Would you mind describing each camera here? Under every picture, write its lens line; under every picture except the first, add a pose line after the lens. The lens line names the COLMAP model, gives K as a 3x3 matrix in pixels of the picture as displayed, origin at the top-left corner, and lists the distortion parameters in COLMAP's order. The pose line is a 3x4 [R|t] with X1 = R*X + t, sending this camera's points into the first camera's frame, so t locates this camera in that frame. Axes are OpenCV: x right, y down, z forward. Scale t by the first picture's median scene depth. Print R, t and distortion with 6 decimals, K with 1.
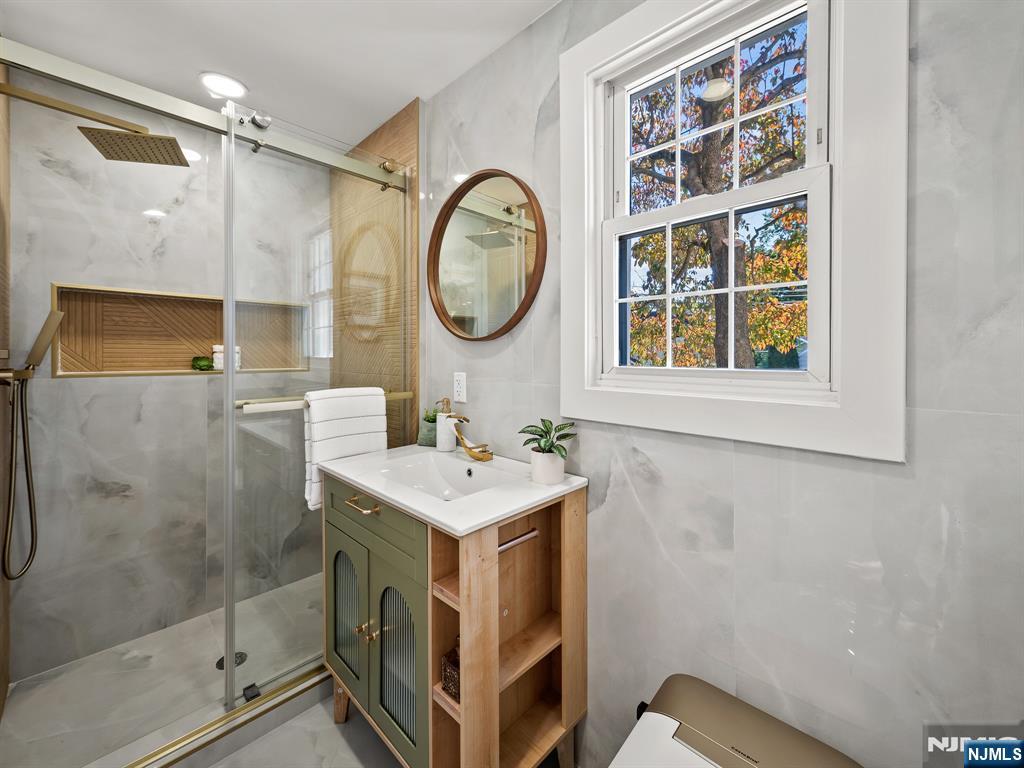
lens RADIAL K [[411.2, 0, 518.3], [0, 411.2, 354.0], [0, 0, 1]] dist [0.000870, -0.000229]
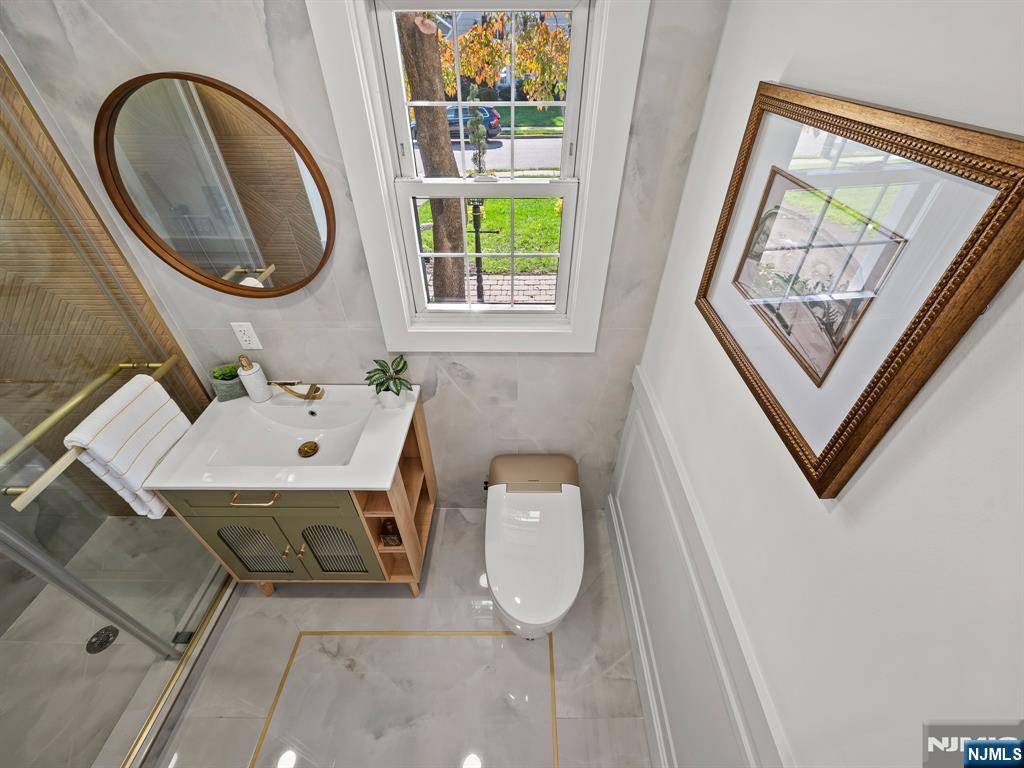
lens RADIAL K [[411.2, 0, 518.3], [0, 411.2, 354.0], [0, 0, 1]] dist [0.000870, -0.000229]
pose [[0.725938, -0.413876, 0.549292, -0.294654], [-0.010589, 0.791847, 0.610628, -0.603035], [-0.687679, -0.449094, 0.570449, 0.044535]]
